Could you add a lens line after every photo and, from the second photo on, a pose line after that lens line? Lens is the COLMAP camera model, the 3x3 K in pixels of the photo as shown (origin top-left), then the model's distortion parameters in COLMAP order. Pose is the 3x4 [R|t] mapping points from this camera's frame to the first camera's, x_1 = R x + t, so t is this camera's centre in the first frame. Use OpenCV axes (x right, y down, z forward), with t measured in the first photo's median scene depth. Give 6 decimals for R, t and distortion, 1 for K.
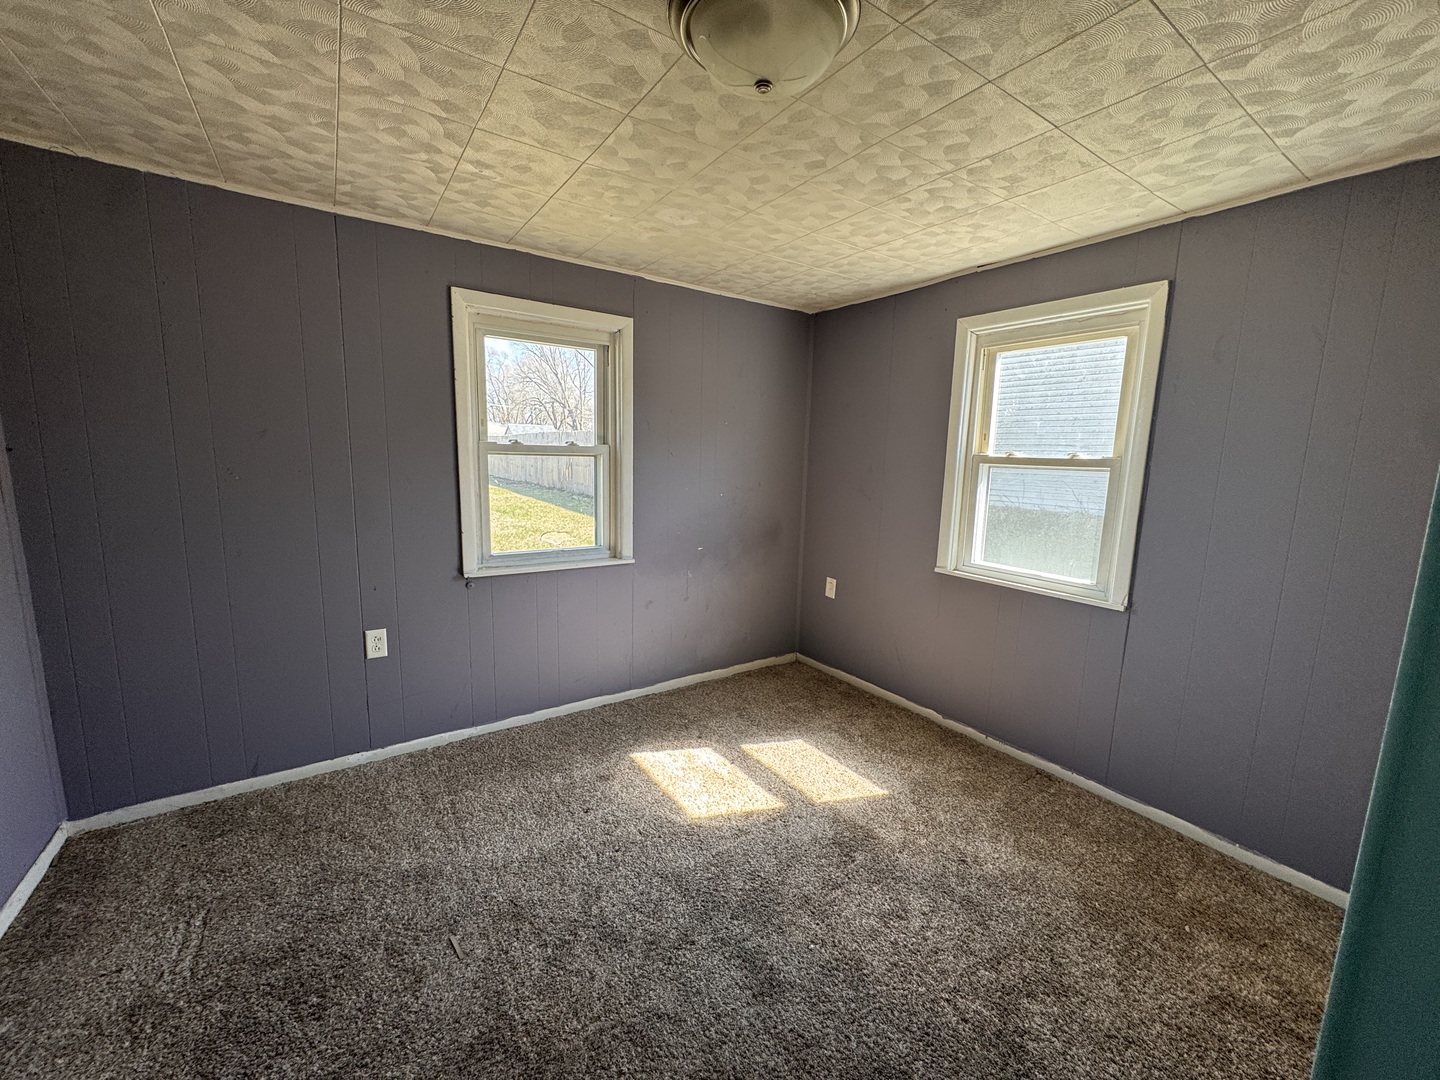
lens RADIAL K [[573.2, 0, 716.8], [0, 573.2, 541.0], [0, 0, 1]] dist [-0.000781, -0.000843]
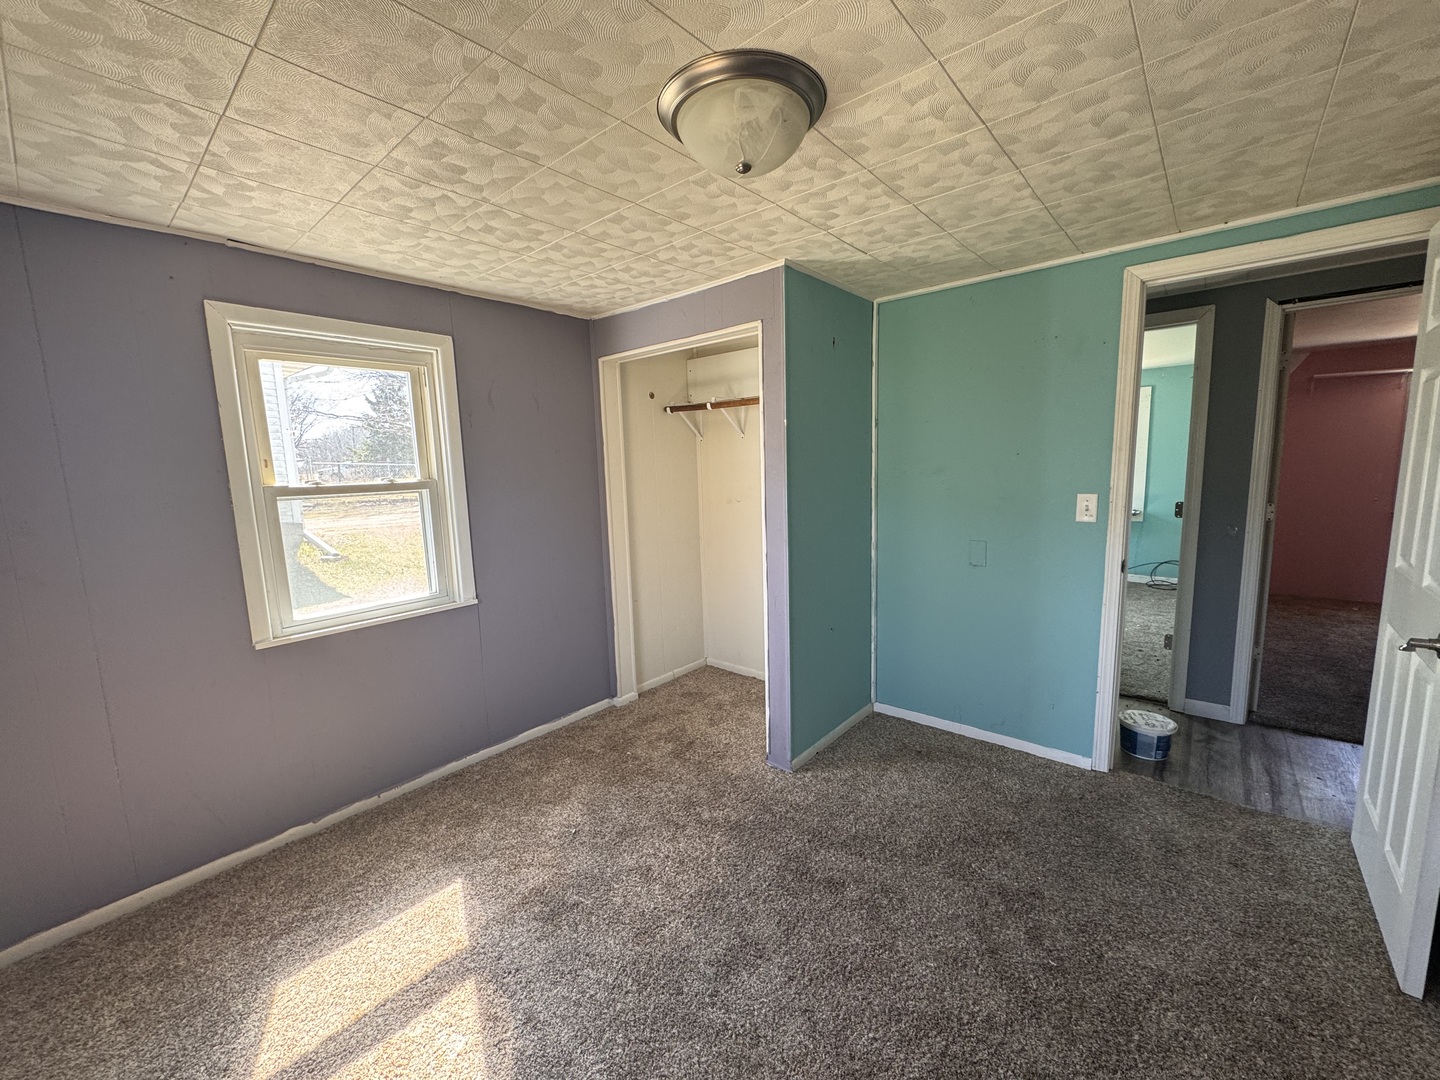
lens RADIAL K [[573.2, 0, 721.8], [0, 573.2, 539.6], [0, 0, 1]] dist [-0.000781, -0.000843]
pose [[-0.264822, -0.147995, 0.952873, -0.543911], [0.170727, 0.965346, 0.197381, -0.151795], [-0.949064, 0.214952, -0.230378, 0.718058]]
